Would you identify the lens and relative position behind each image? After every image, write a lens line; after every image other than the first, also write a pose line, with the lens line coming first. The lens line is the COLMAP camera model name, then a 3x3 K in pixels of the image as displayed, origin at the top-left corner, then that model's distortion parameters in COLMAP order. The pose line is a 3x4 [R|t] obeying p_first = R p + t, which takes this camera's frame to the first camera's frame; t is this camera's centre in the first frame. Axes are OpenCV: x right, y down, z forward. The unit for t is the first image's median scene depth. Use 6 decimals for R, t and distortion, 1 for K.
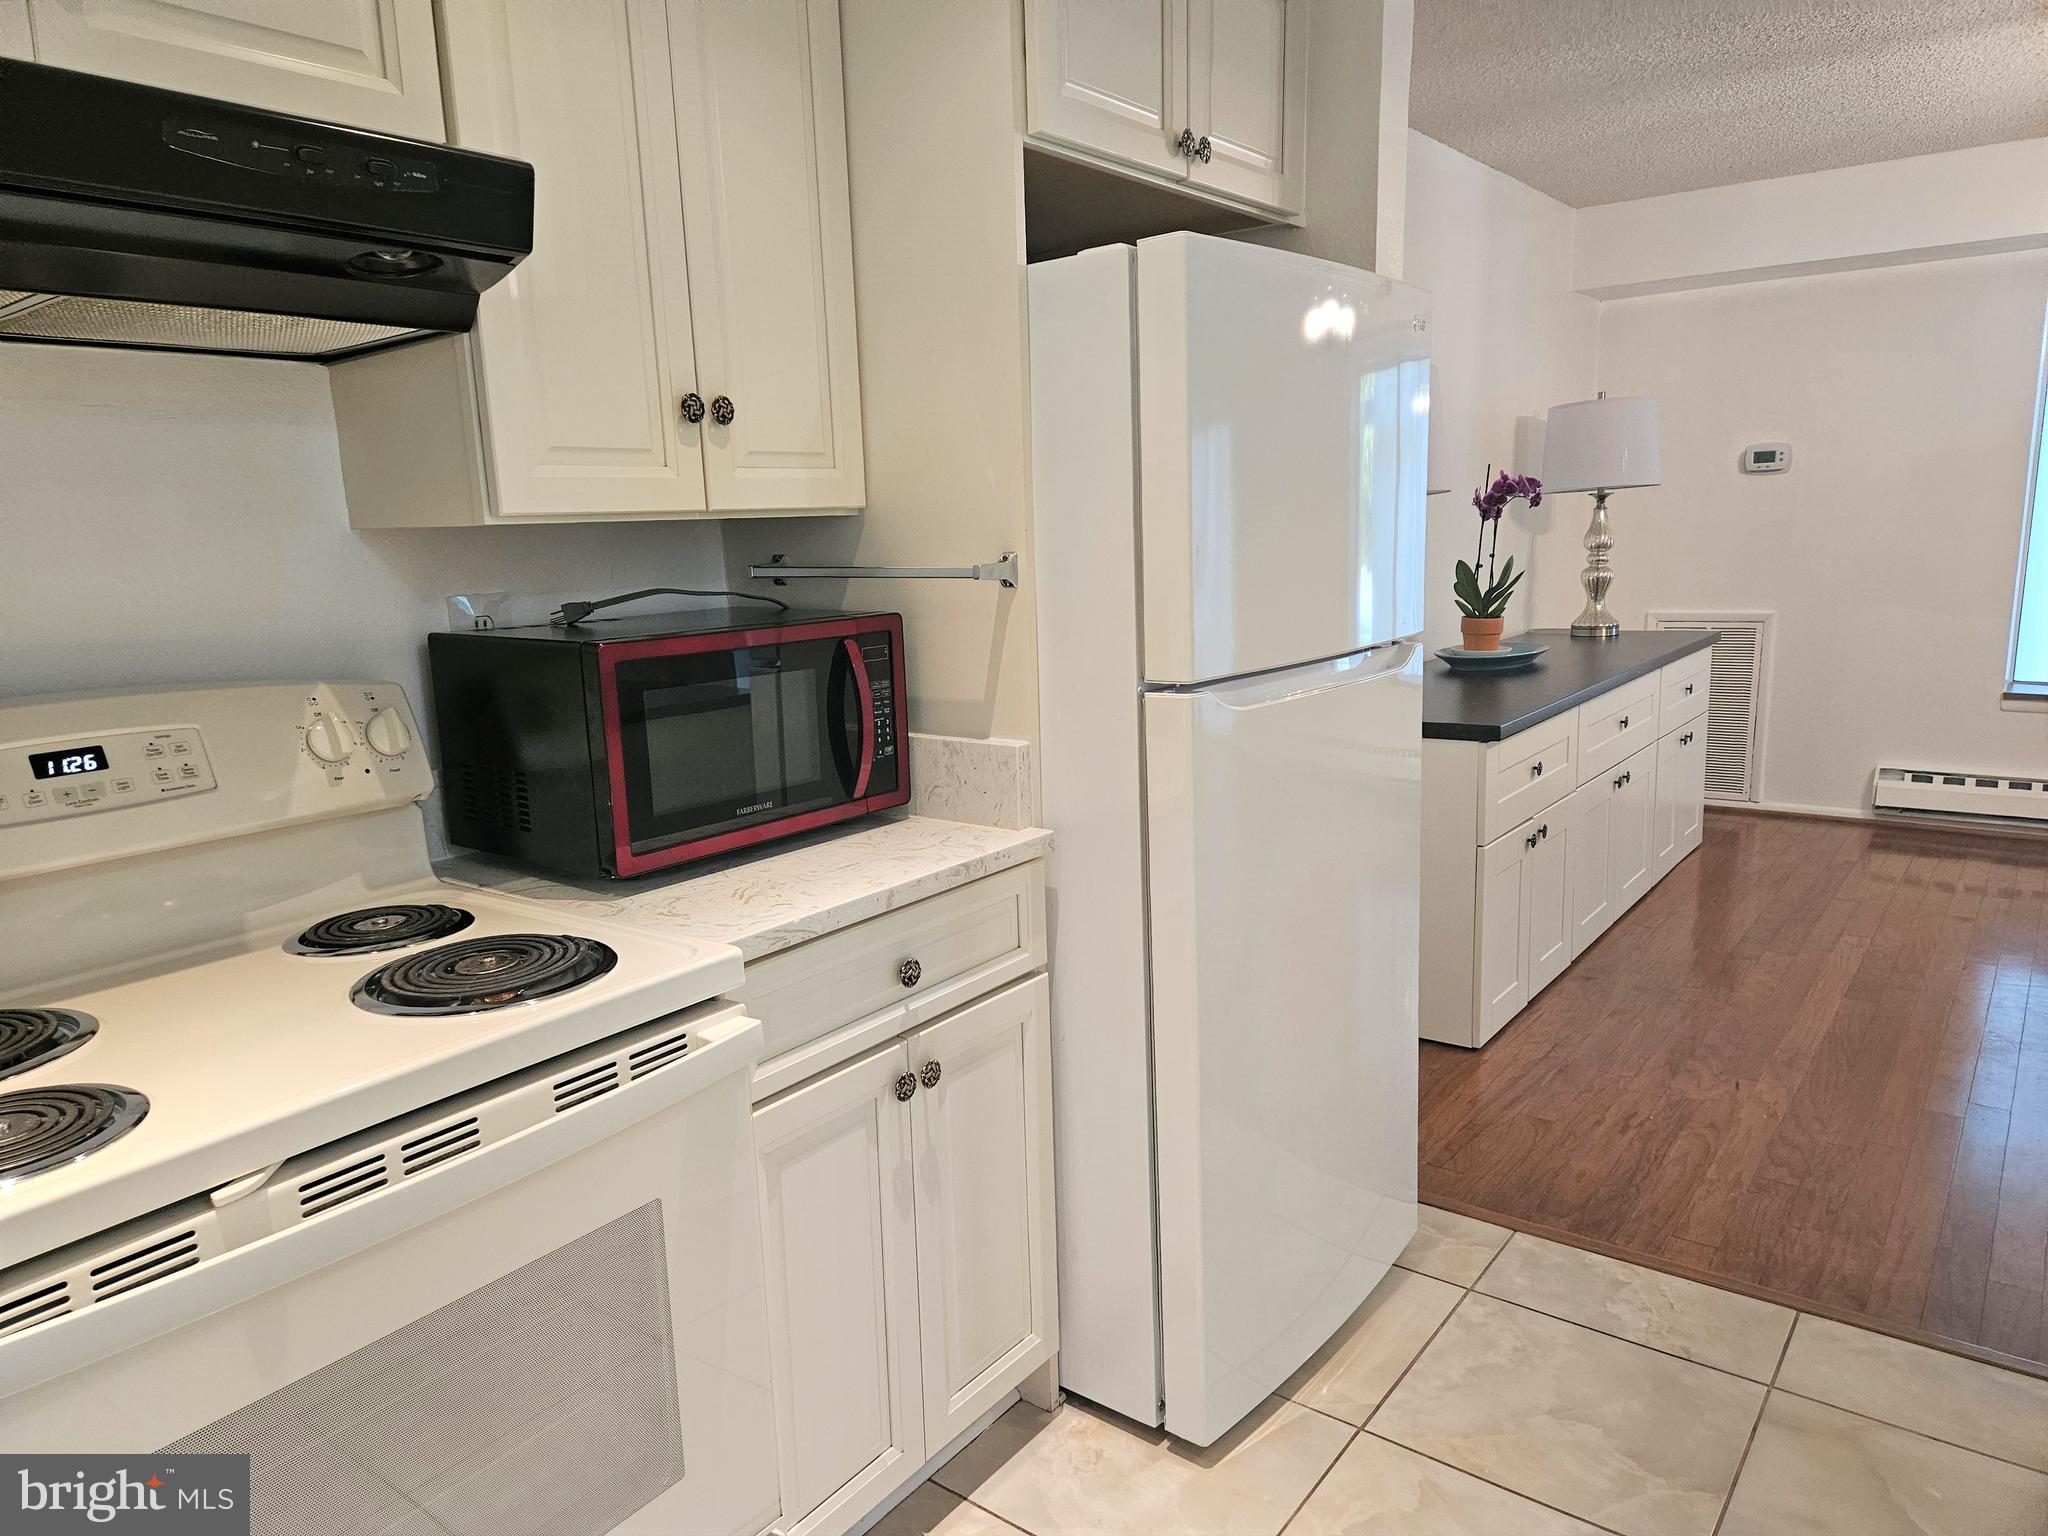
lens RADIAL K [[1360.2, 0, 999.6], [0, 1360.2, 781.7], [0, 0, 1]] dist [0.085030, -0.073414]
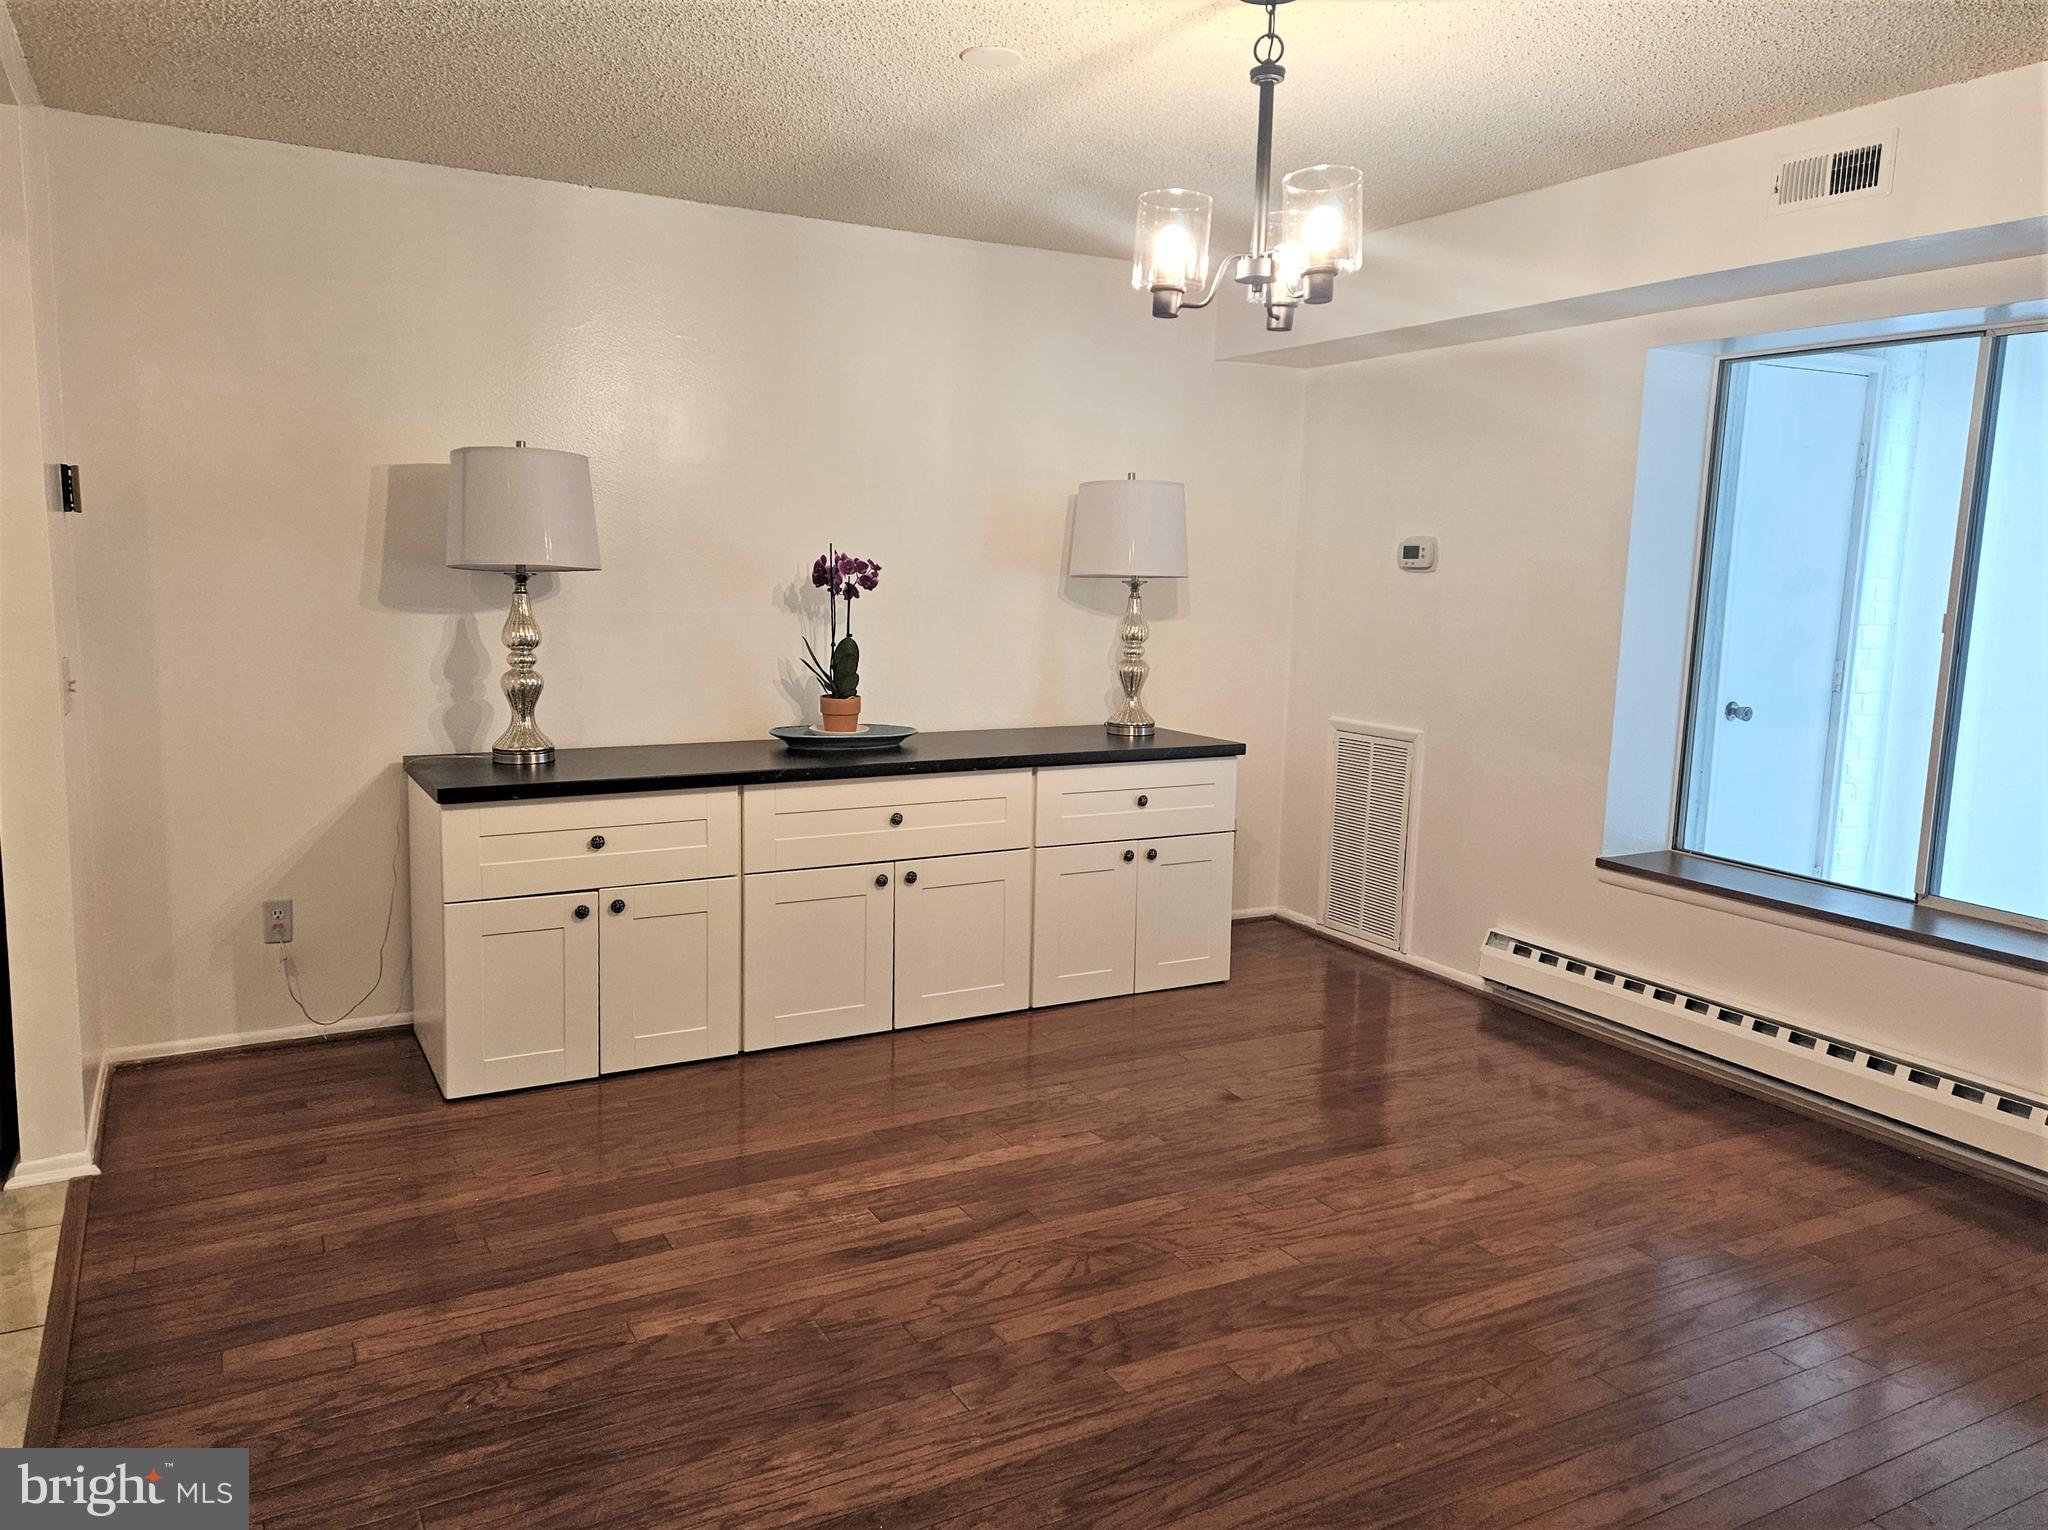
lens RADIAL K [[1450.4, 0, 1010.3], [0, 1450.4, 758.7], [0, 0, 1]] dist [0.090150, -0.093057]
pose [[0.910794, 0.110656, -0.397755, 2.350489], [-0.128658, 0.991511, -0.018766, -0.194226], [0.392302, 0.068266, 0.917300, 0.269396]]
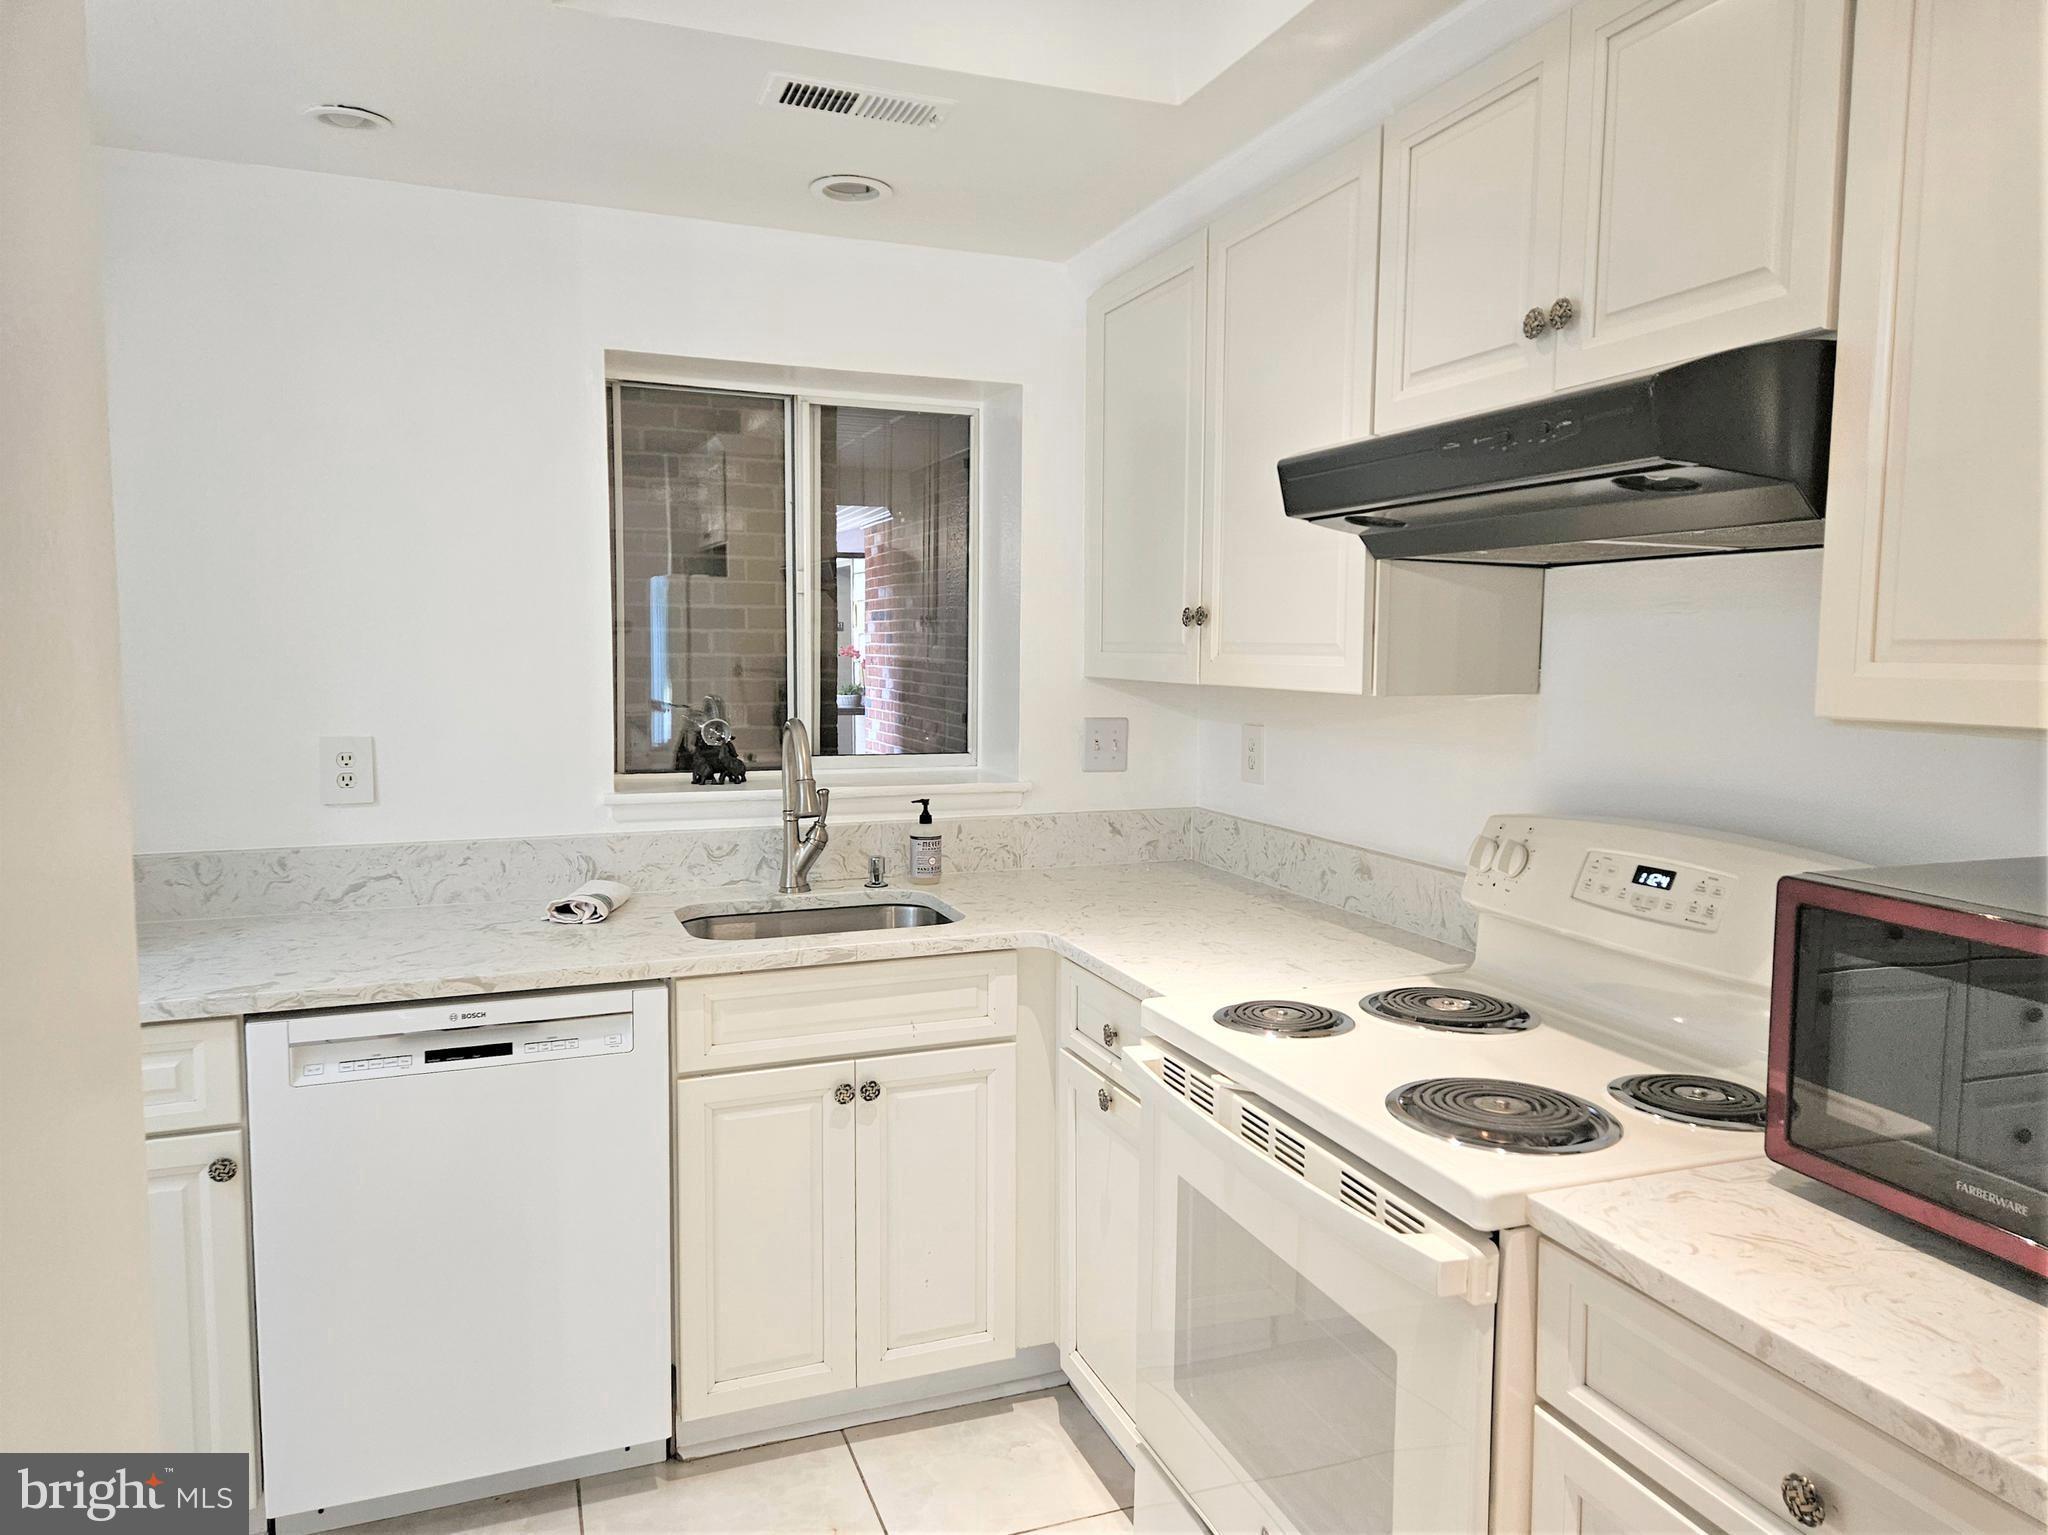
lens RADIAL K [[1390.2, 0, 1028.3], [0, 1390.2, 767.3], [0, 0, 1]] dist [0.086766, -0.082133]
pose [[-0.519587, 0.110625, -0.847226, 0.633625], [-0.152047, 0.963784, 0.219092, -0.268640], [0.840780, 0.242656, -0.483949, 0.965184]]
